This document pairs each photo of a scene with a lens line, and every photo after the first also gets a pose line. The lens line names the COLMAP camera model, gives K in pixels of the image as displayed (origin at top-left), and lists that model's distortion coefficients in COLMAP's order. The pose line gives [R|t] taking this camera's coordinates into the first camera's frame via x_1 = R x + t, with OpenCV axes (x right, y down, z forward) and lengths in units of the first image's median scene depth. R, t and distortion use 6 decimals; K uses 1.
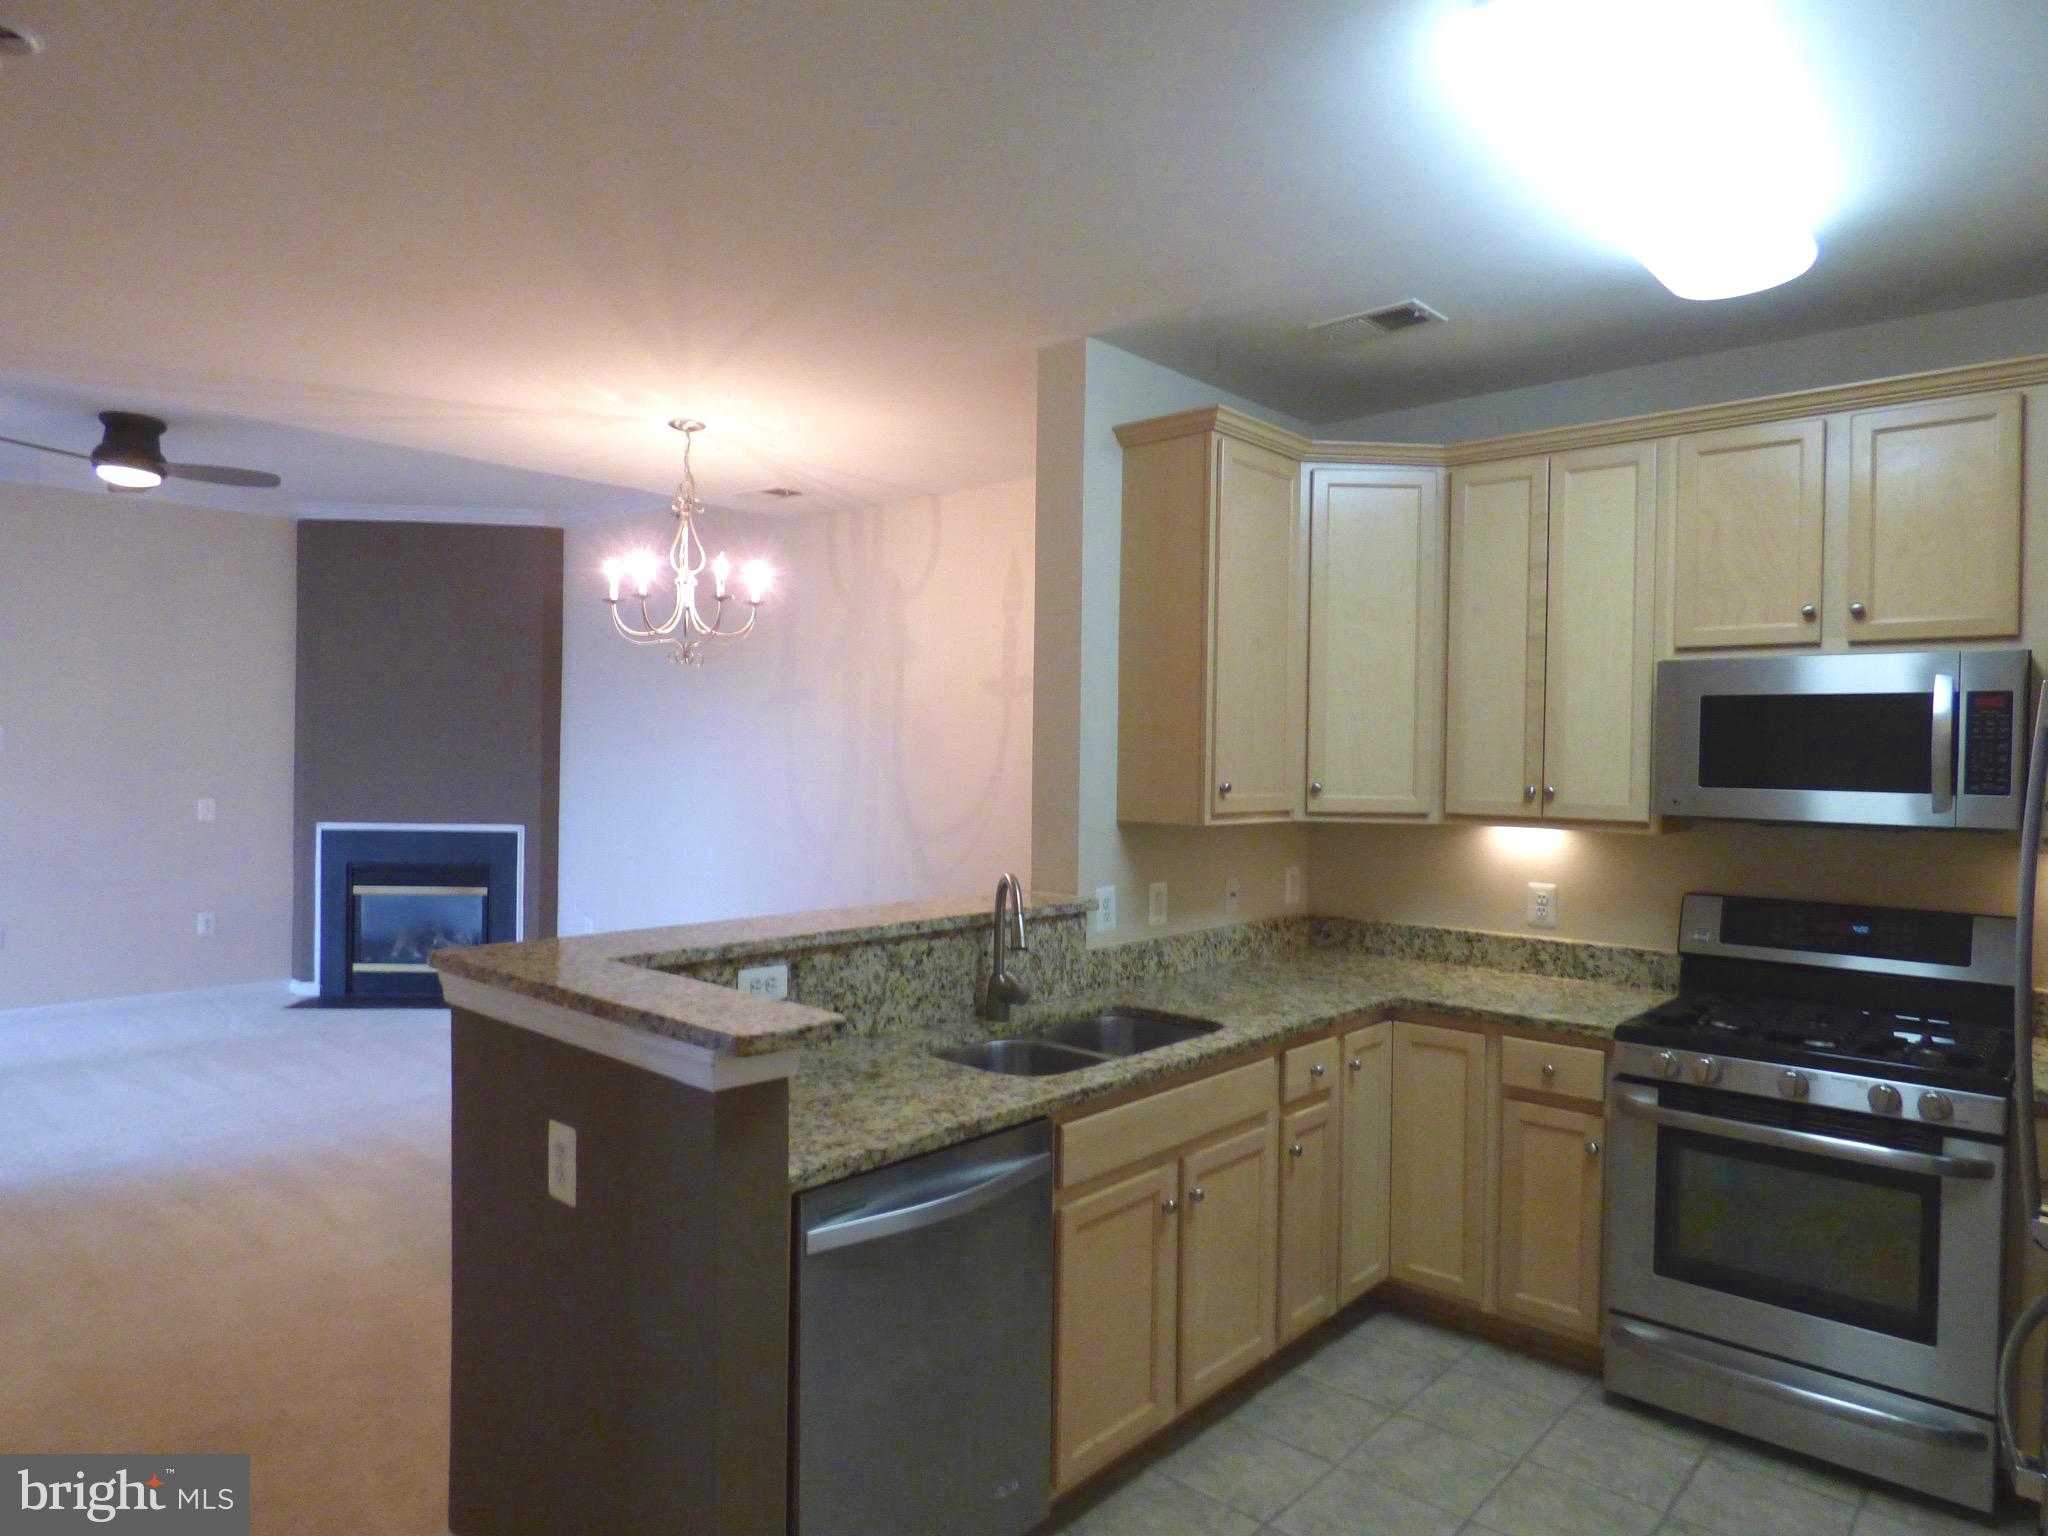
lens RADIAL K [[1250.1, 0, 1028.7], [0, 1250.1, 772.6], [0, 0, 1]] dist [-0.017547, 0.002637]
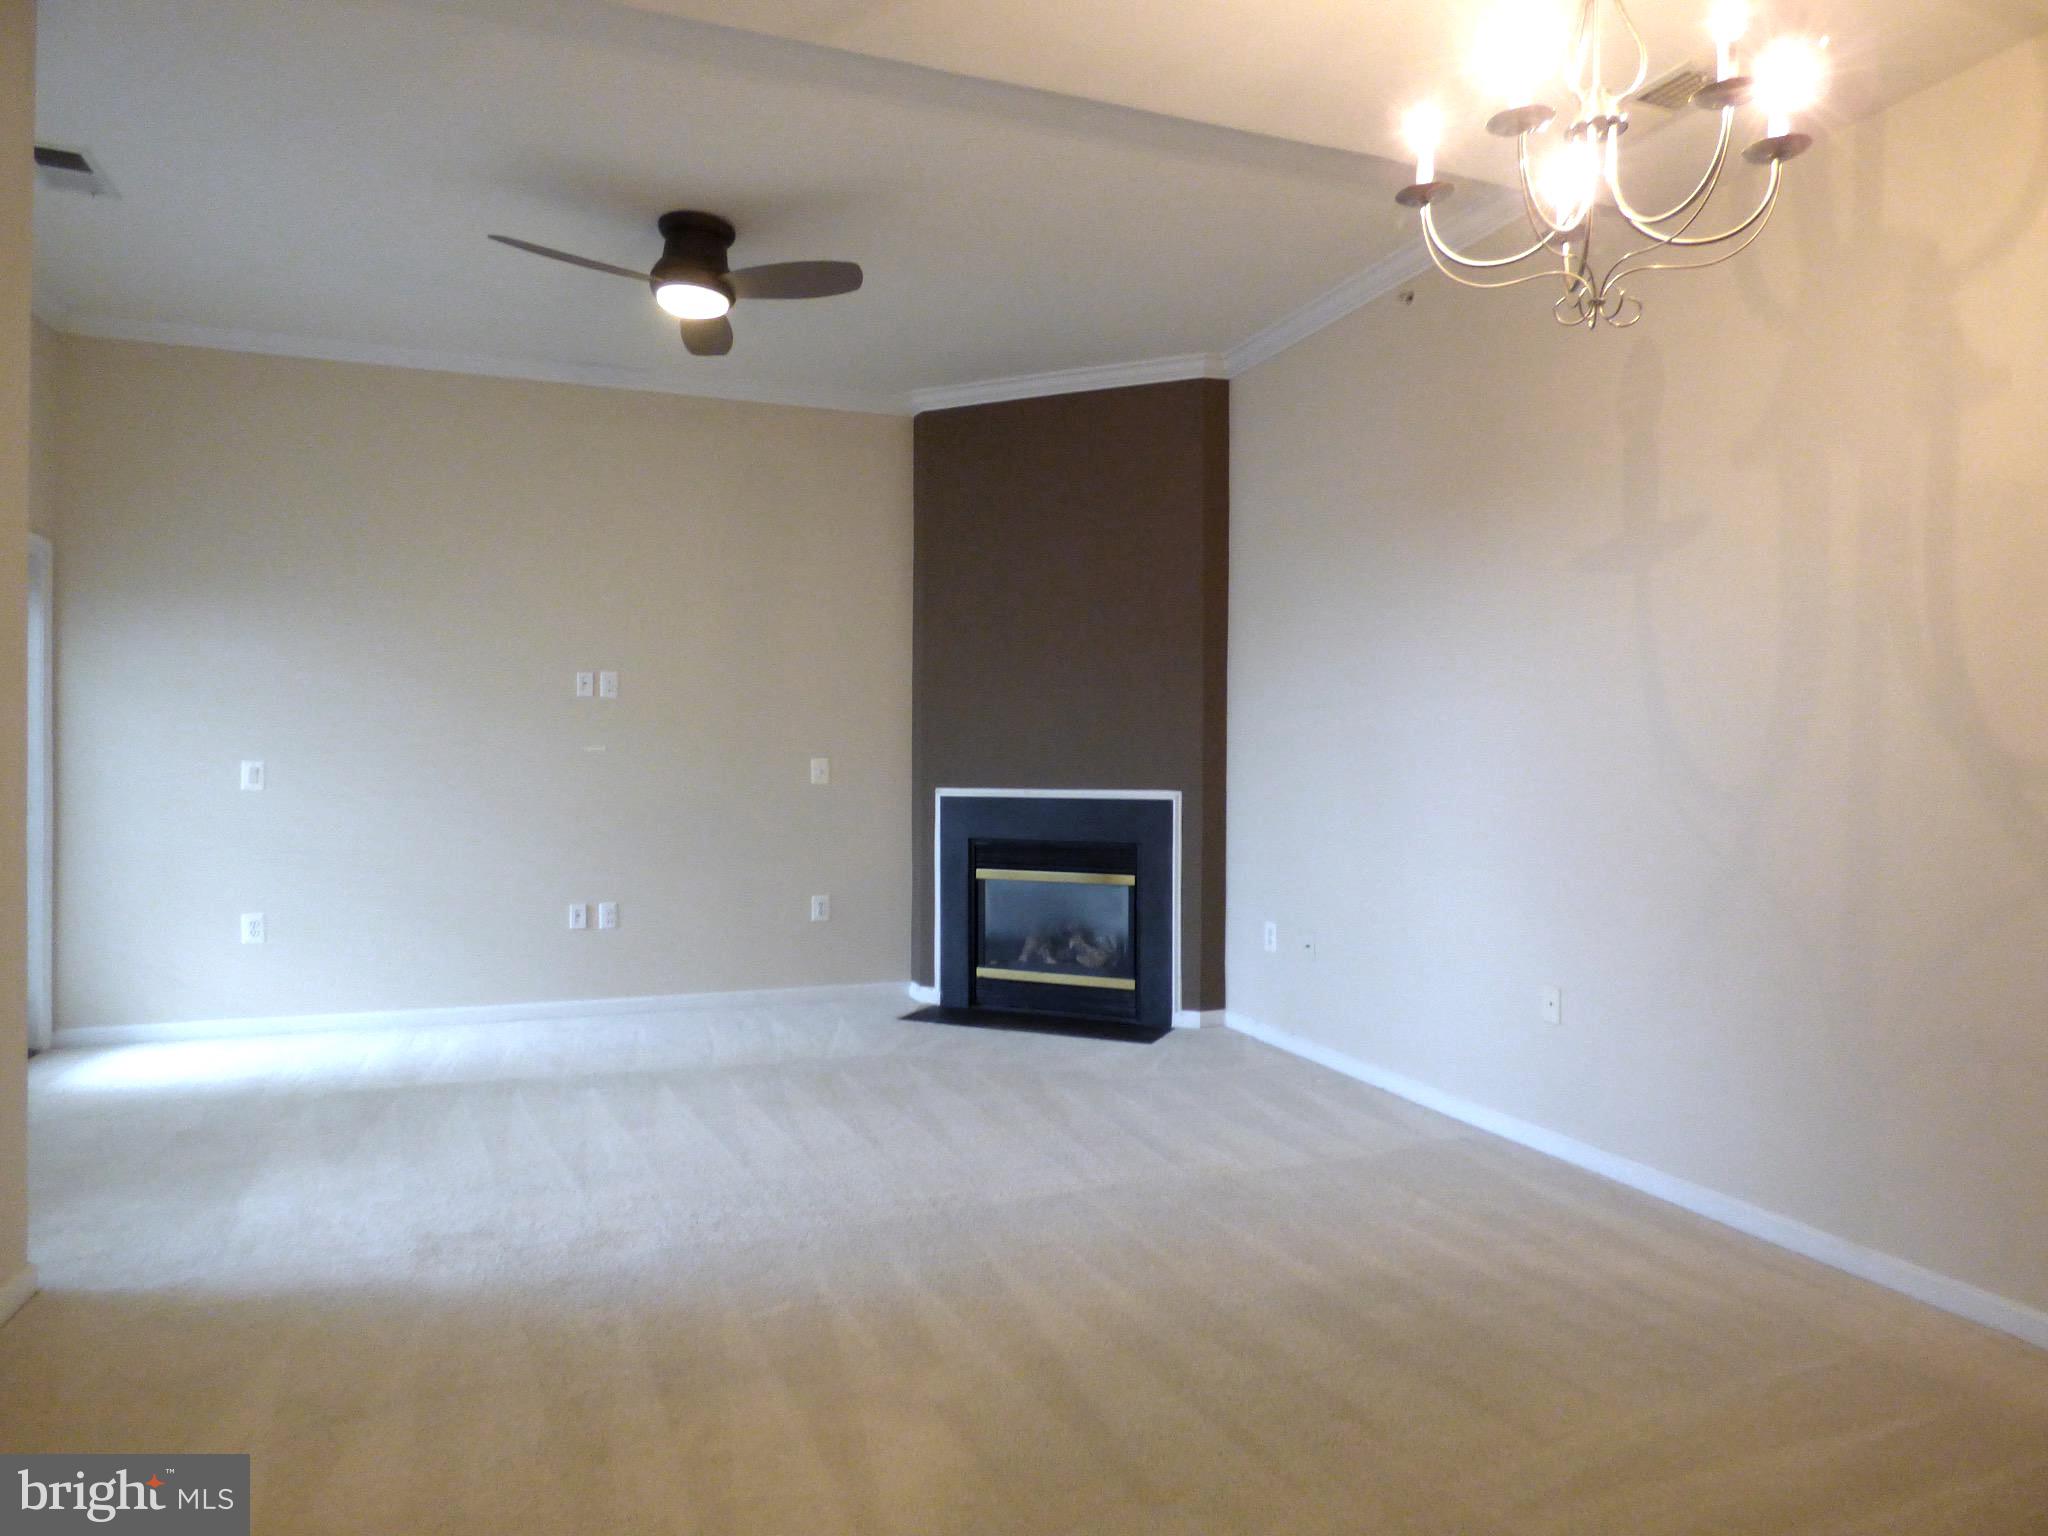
lens RADIAL K [[1250.1, 0, 1024.4], [0, 1250.1, 771.0], [0, 0, 1]] dist [-0.017547, 0.002637]
pose [[0.883933, -0.010583, -0.467493, -0.271450], [0.003158, 0.999856, -0.016663, 0.080056], [0.467602, 0.013252, 0.883840, 0.584803]]
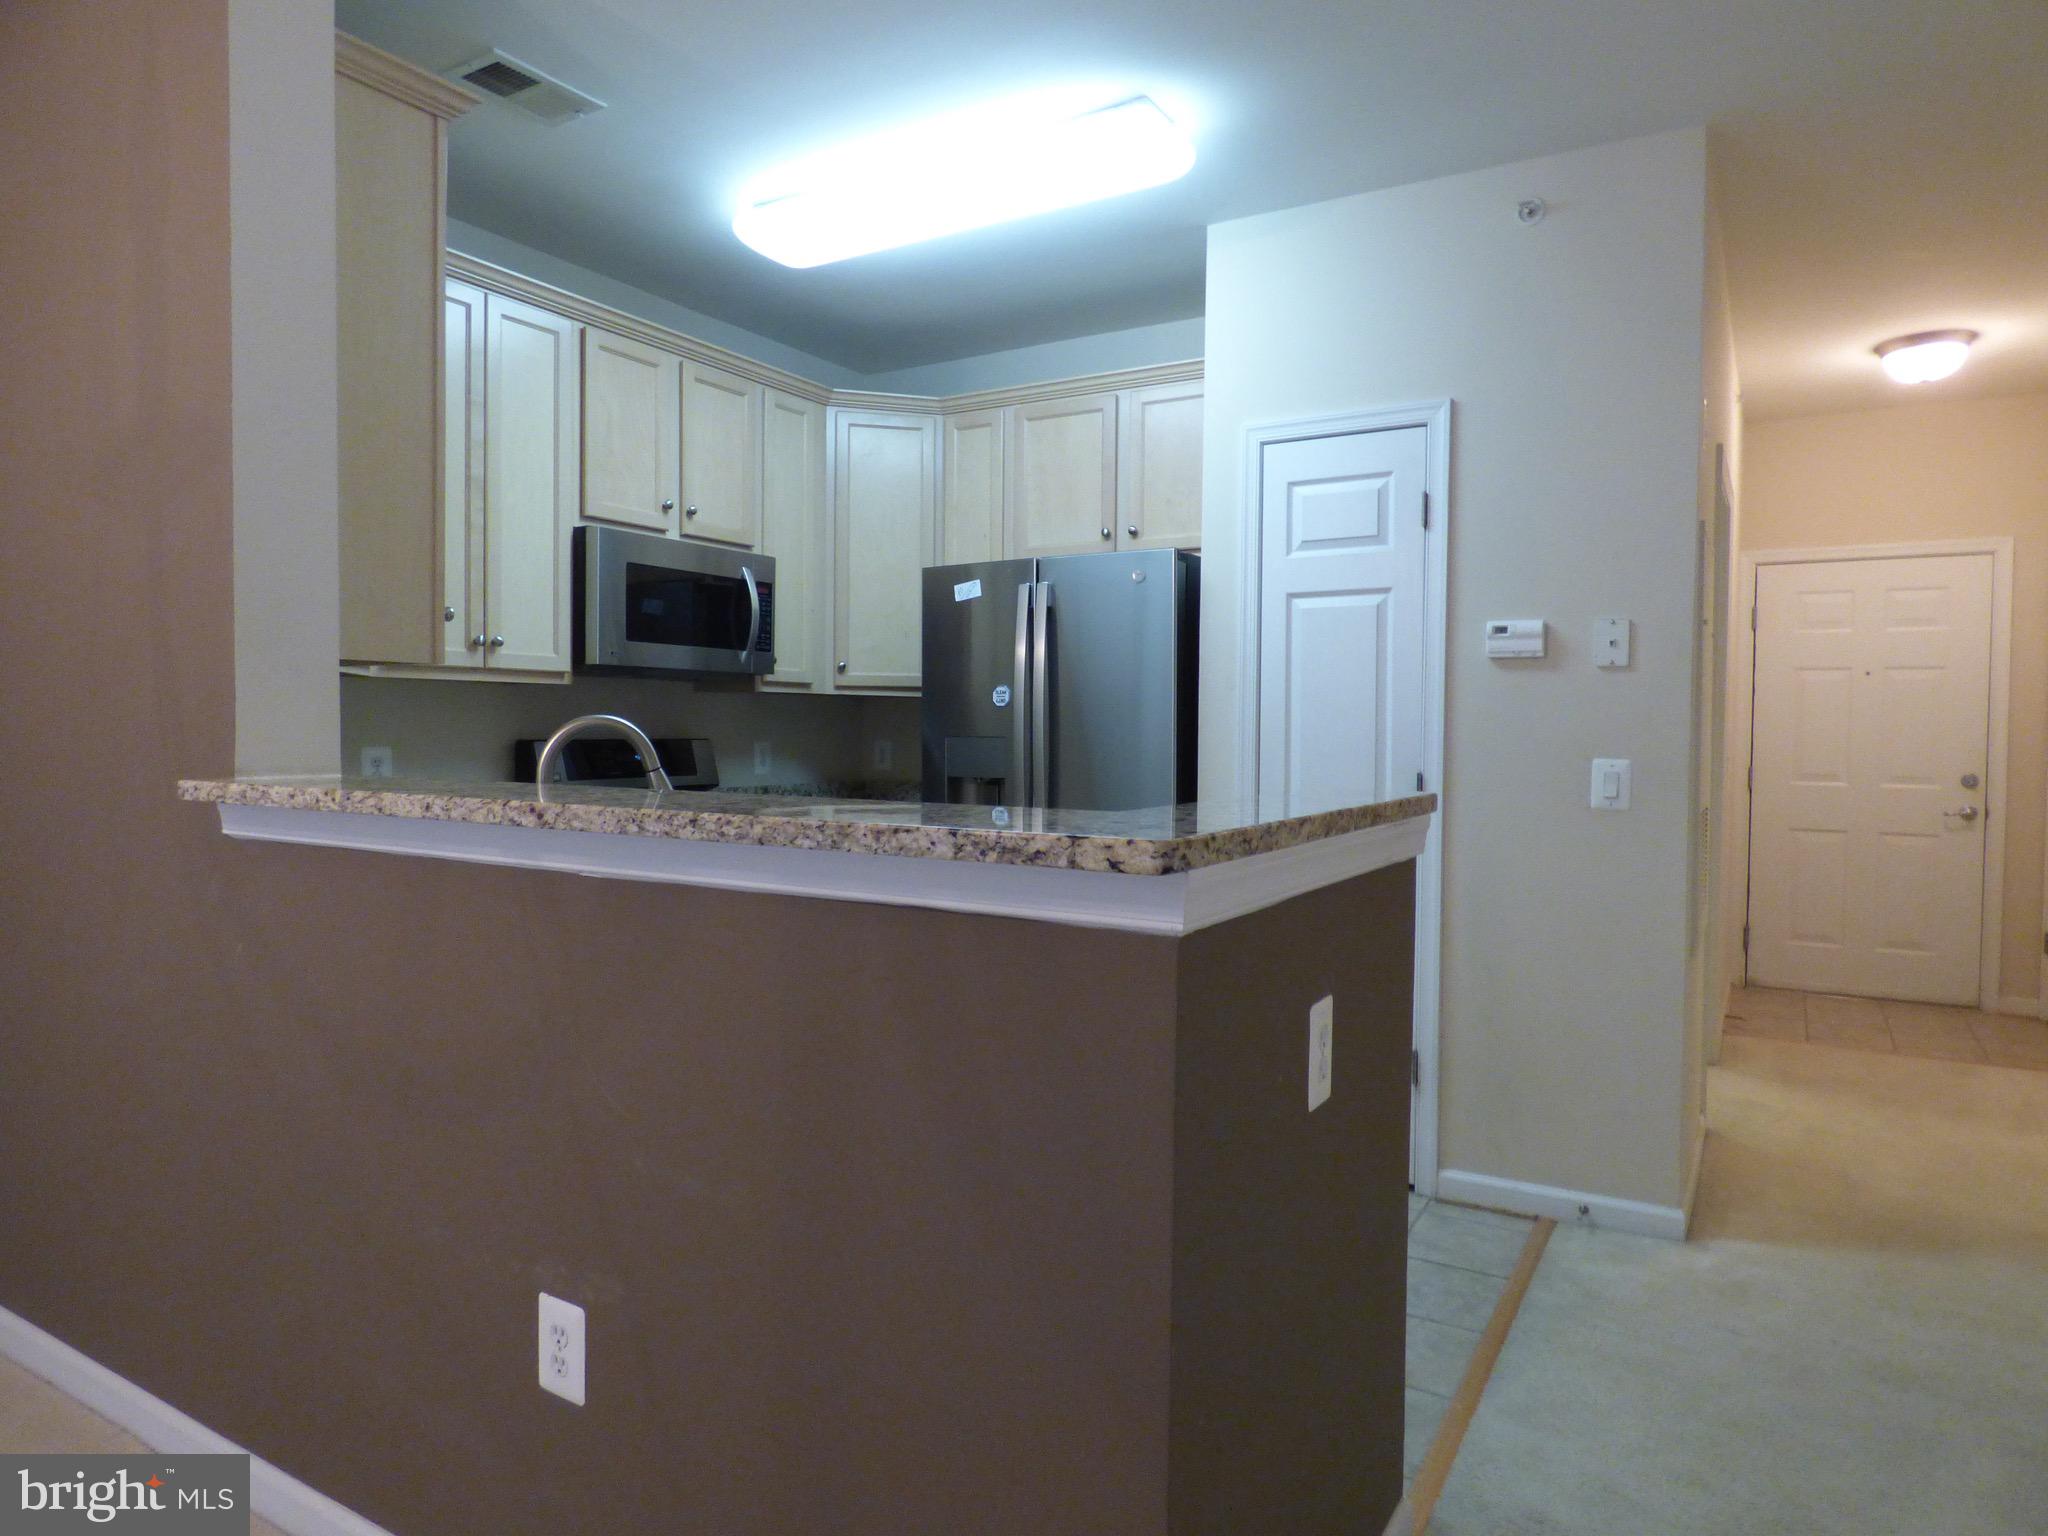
lens RADIAL K [[1250.1, 0, 1027.5], [0, 1250.1, 775.8], [0, 0, 1]] dist [-0.017547, 0.002637]
pose [[-0.190511, -0.056340, 0.980067, -0.525927], [0.000777, 0.998343, 0.057542, 0.054739], [-0.981685, 0.011724, -0.190151, 0.651146]]
